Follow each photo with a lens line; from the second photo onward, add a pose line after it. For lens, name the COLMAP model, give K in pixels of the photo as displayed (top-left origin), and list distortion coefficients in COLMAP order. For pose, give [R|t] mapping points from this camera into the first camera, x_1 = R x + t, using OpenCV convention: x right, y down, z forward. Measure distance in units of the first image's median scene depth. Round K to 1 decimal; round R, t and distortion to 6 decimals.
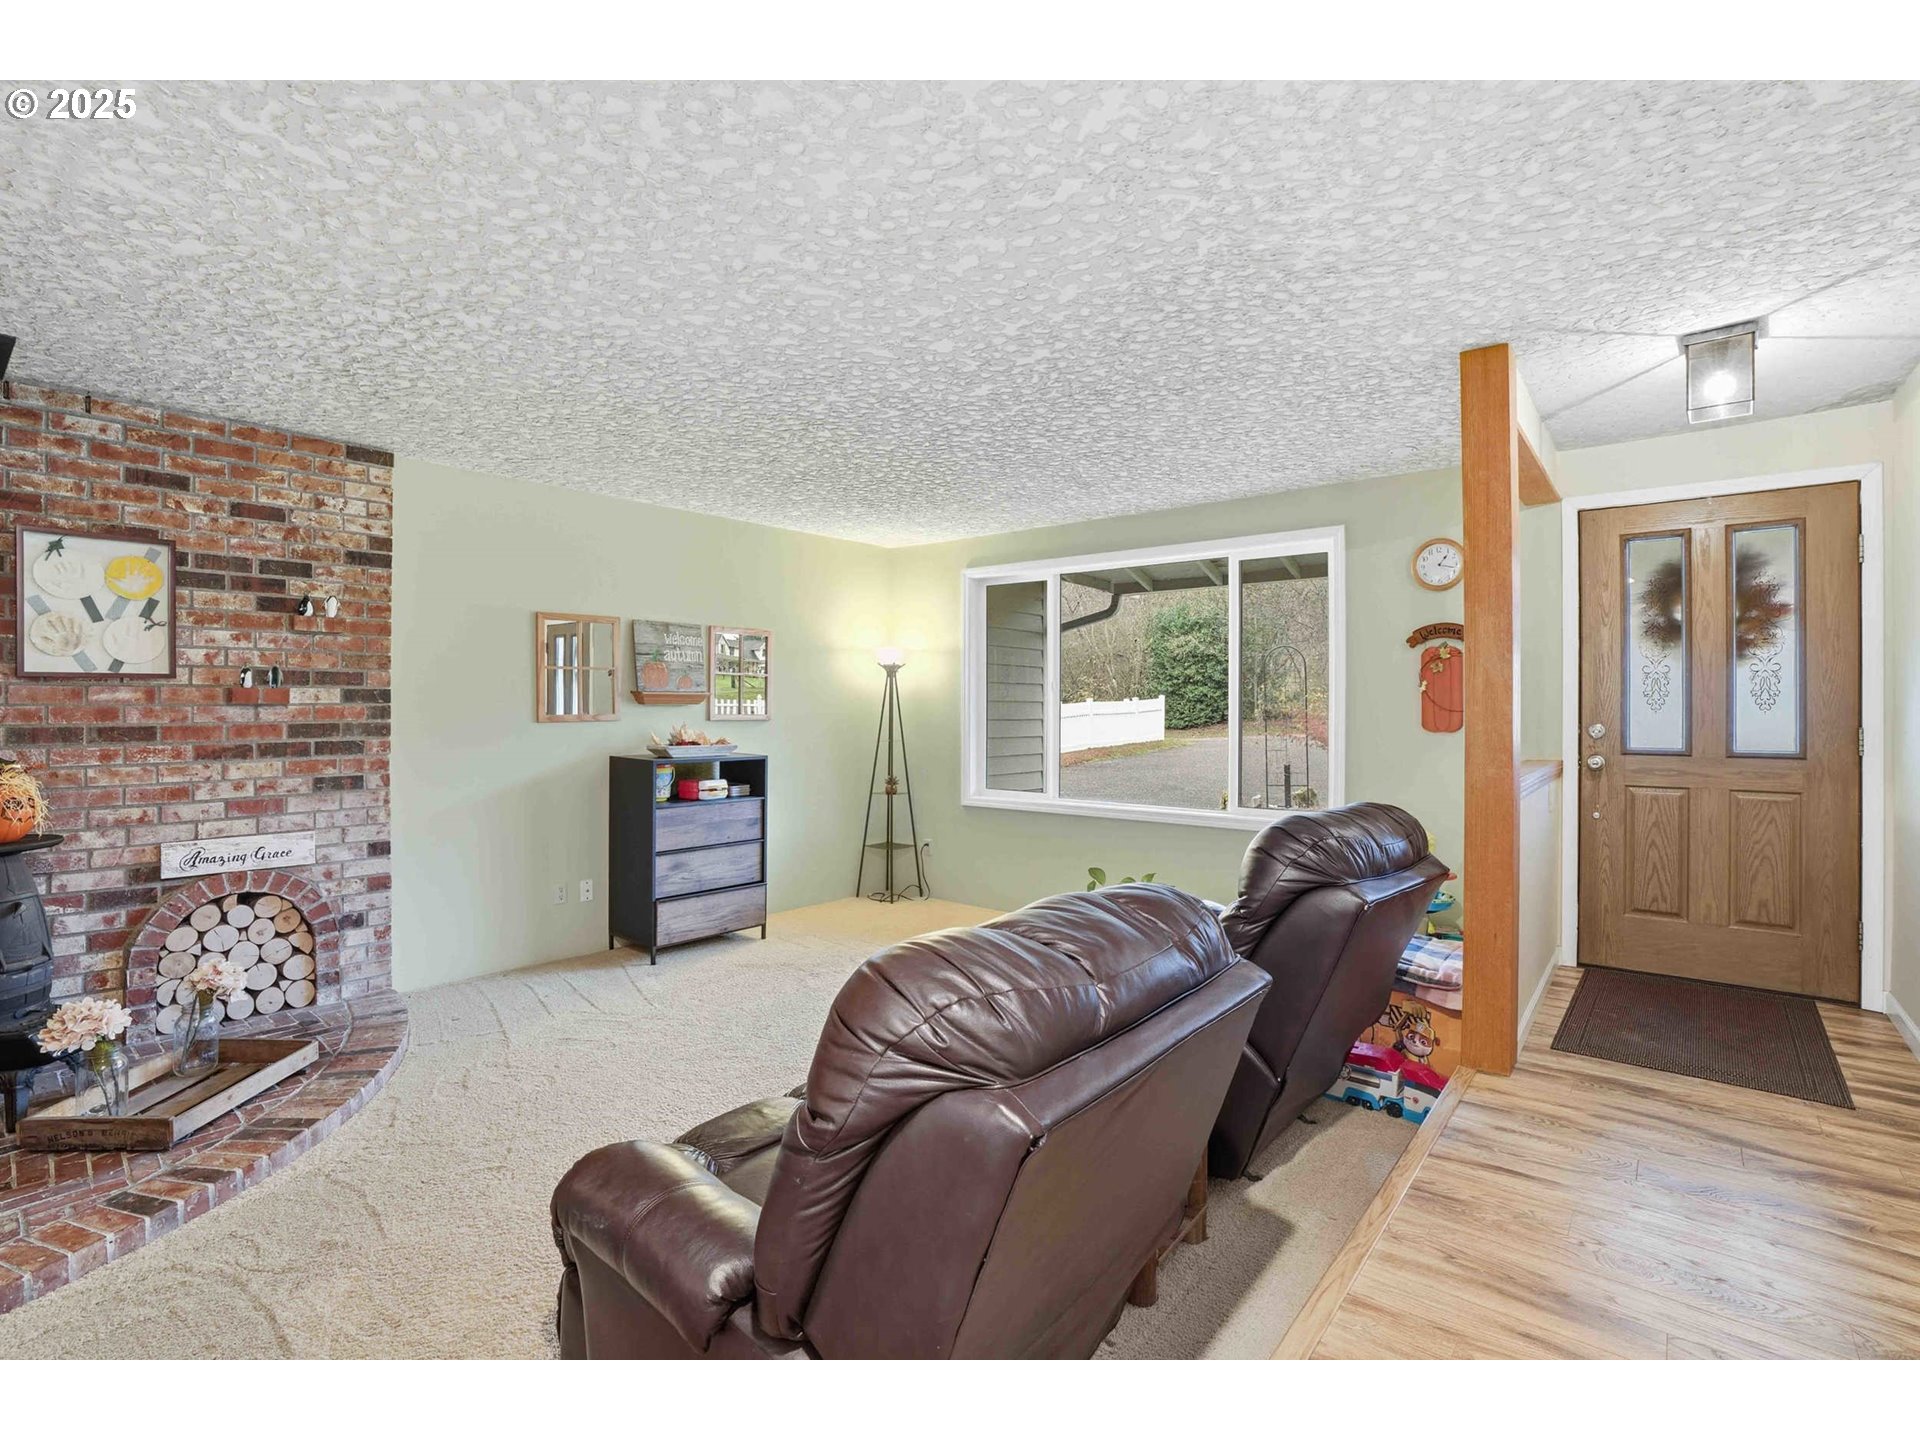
lens RADIAL K [[910.7, 0, 940.3], [0, 910.7, 709.4], [0, 0, 1]] dist [-0.063487, 0.025084]
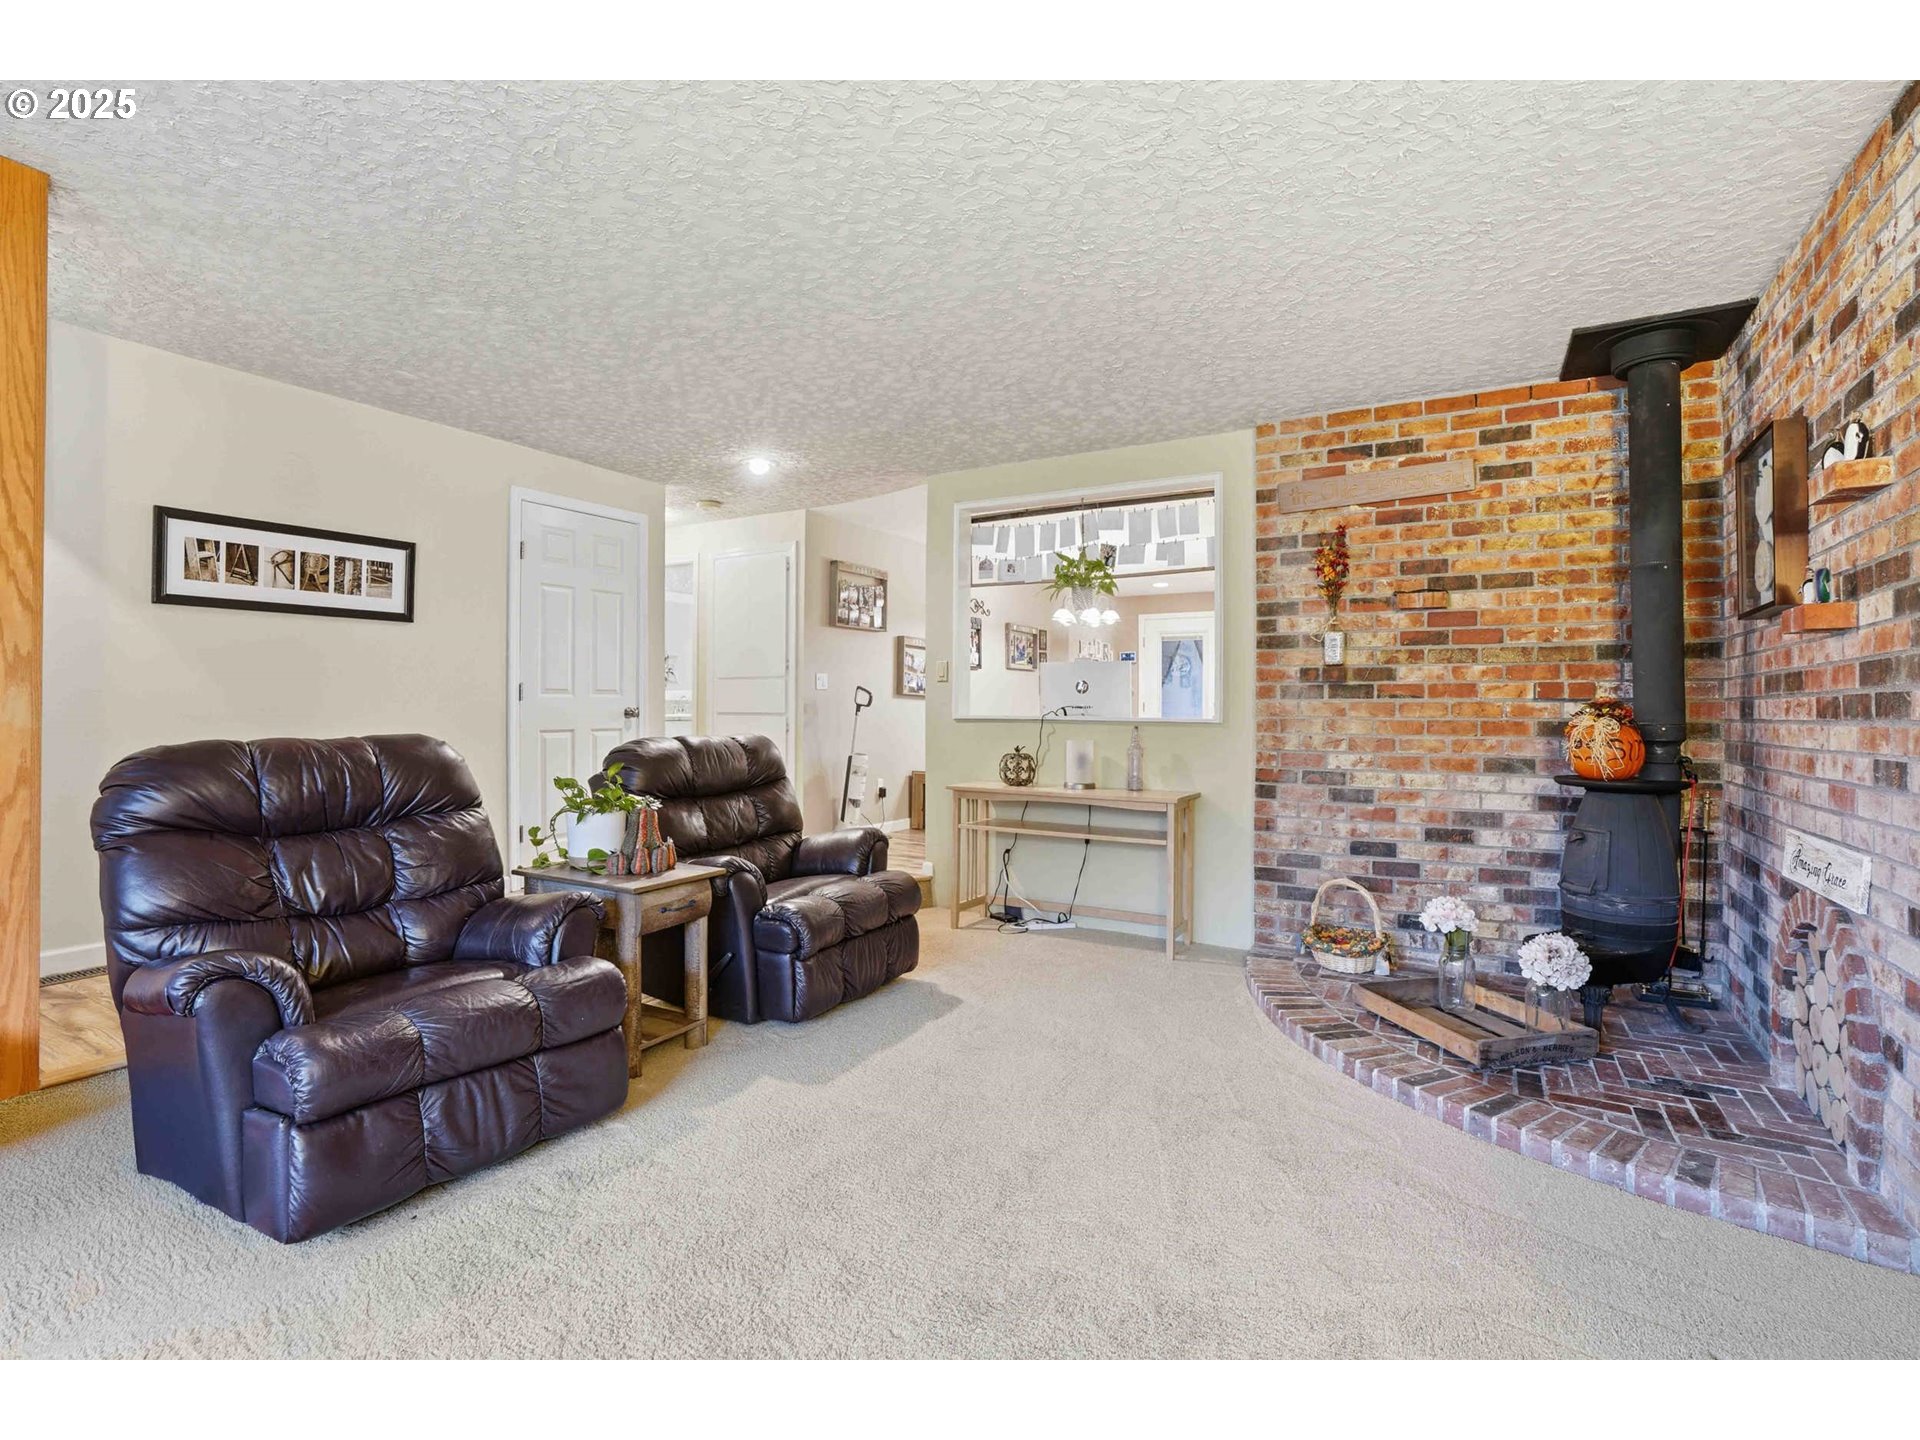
lens RADIAL K [[910.7, 0, 940.3], [0, 910.7, 709.4], [0, 0, 1]] dist [-0.063487, 0.025084]
pose [[-0.987791, -0.004075, -0.155731, -0.078762], [-0.004923, 0.999975, 0.005063, 0.063805], [0.155706, 0.005768, -0.987787, 2.008780]]
